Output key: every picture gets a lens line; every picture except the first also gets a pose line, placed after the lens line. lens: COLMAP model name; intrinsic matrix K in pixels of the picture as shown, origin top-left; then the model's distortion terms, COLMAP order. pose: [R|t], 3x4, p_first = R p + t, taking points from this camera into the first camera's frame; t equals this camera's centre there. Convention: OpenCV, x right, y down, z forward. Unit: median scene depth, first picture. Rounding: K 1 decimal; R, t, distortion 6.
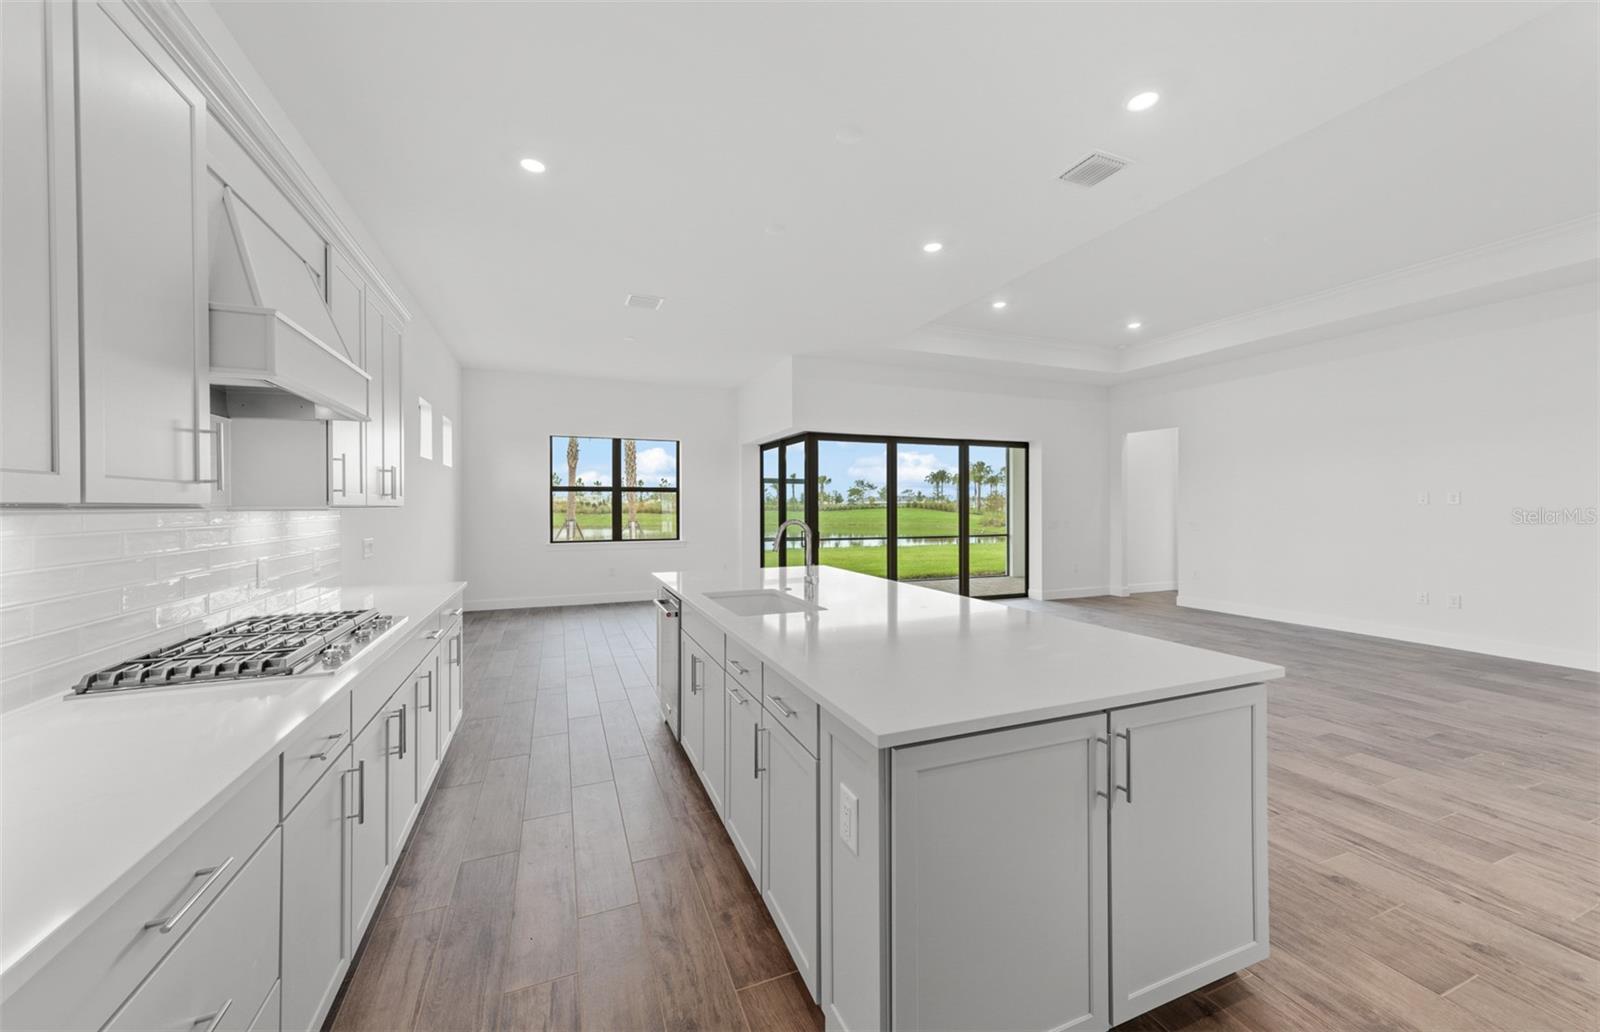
lens RADIAL K [[590.0, 0, 797.0], [0, 590.0, 505.6], [0, 0, 1]] dist [0.006769, 0.000027]
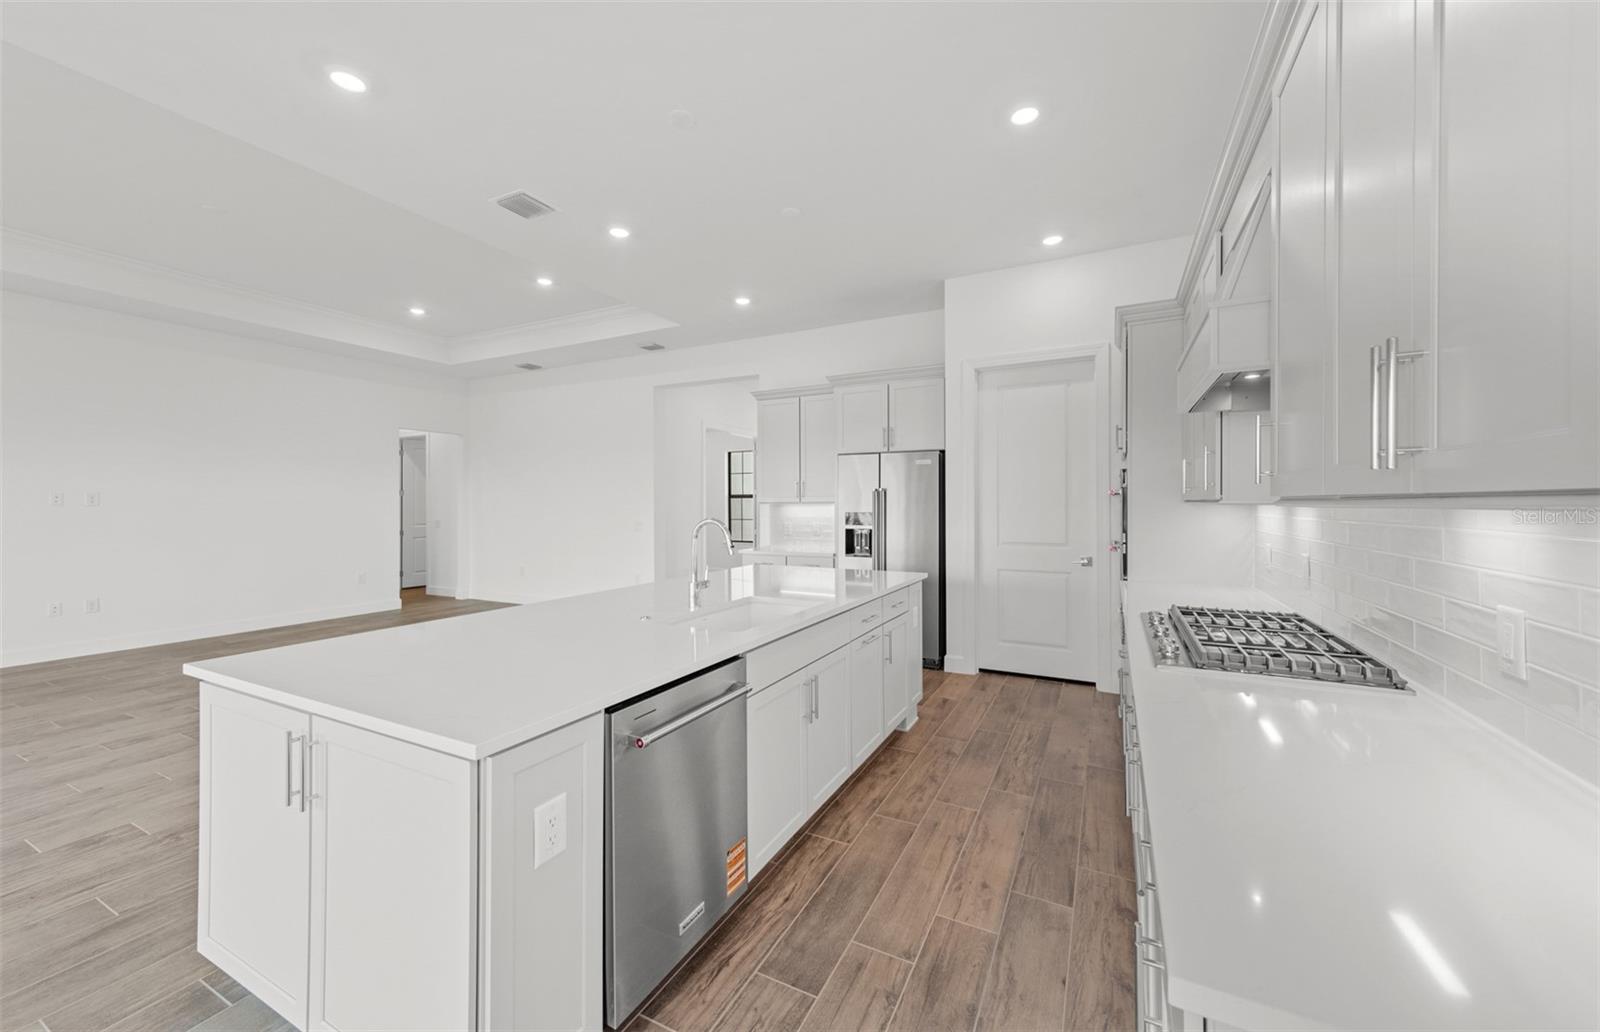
lens RADIAL K [[604.1, 0, 800.0], [0, 604.1, 516.0], [0, 0, 1]] dist [0.008137, -0.000132]
pose [[-0.651990, -0.006150, 0.758202, -0.702927], [0.004246, 0.999922, 0.011763, 0.009439], [-0.758215, 0.010889, -0.651913, 1.350323]]
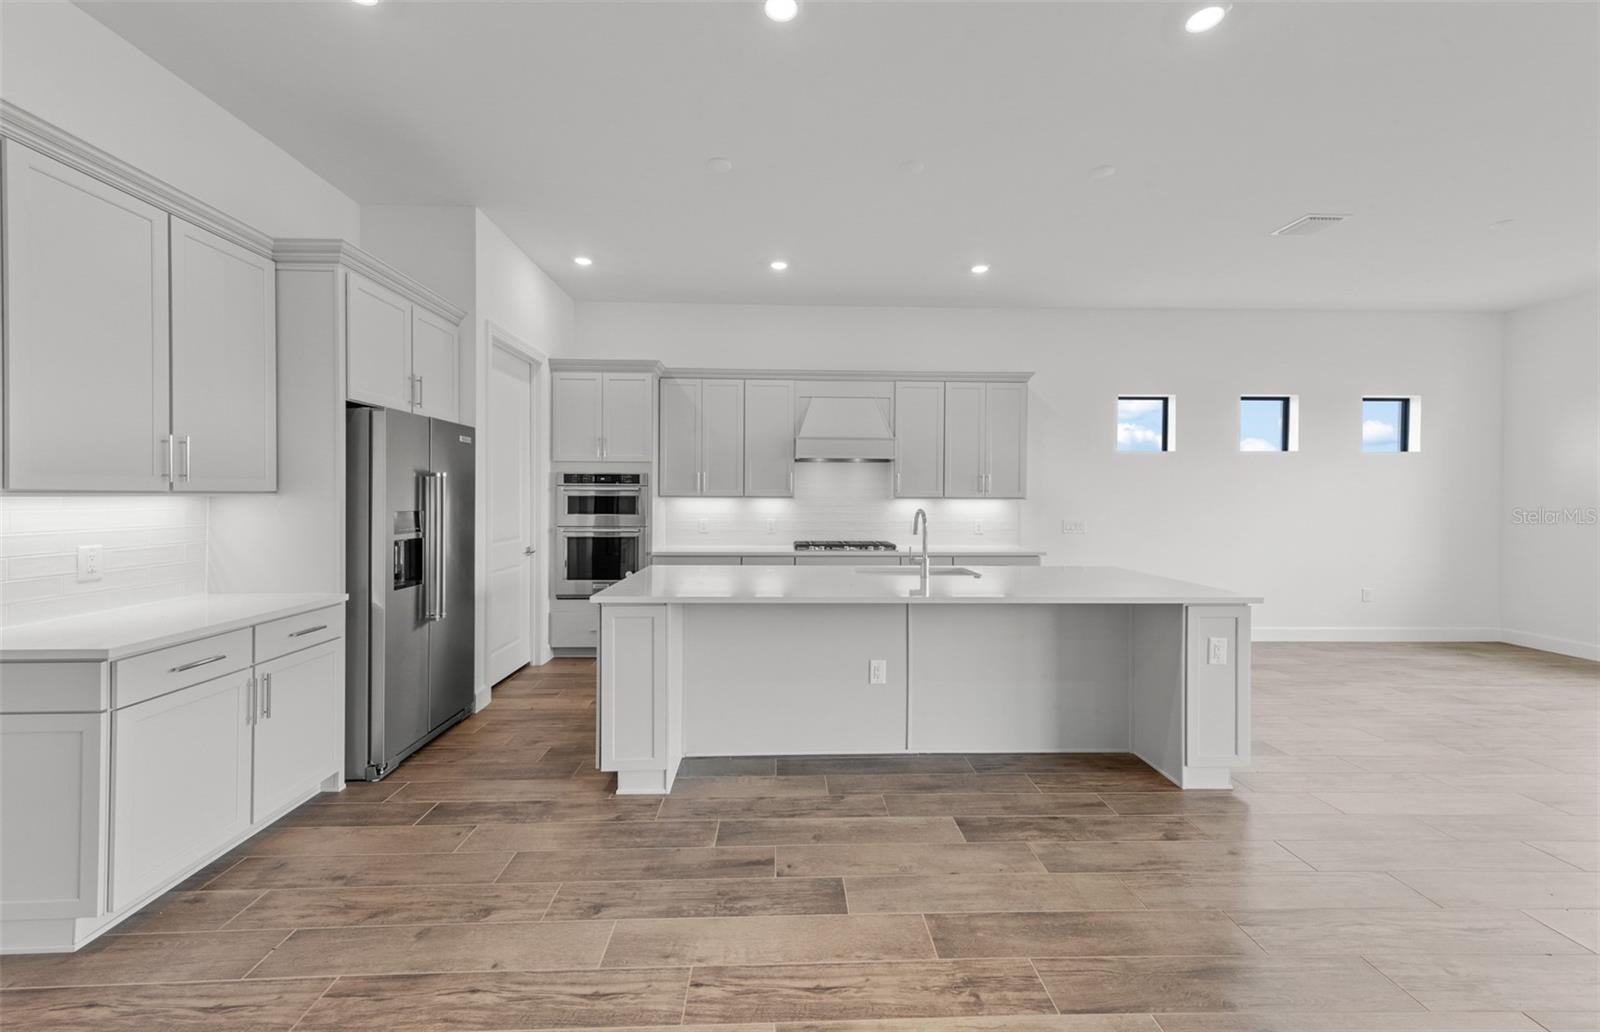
lens RADIAL K [[607.6, 0, 802.1], [0, 607.6, 498.7], [0, 0, 1]] dist [0.011292, -0.000026]
pose [[-0.334487, 0.006456, -0.942378, 1.123885], [-0.004073, 0.999957, 0.008296, -0.010273], [0.942392, 0.006613, -0.334446, 1.073871]]
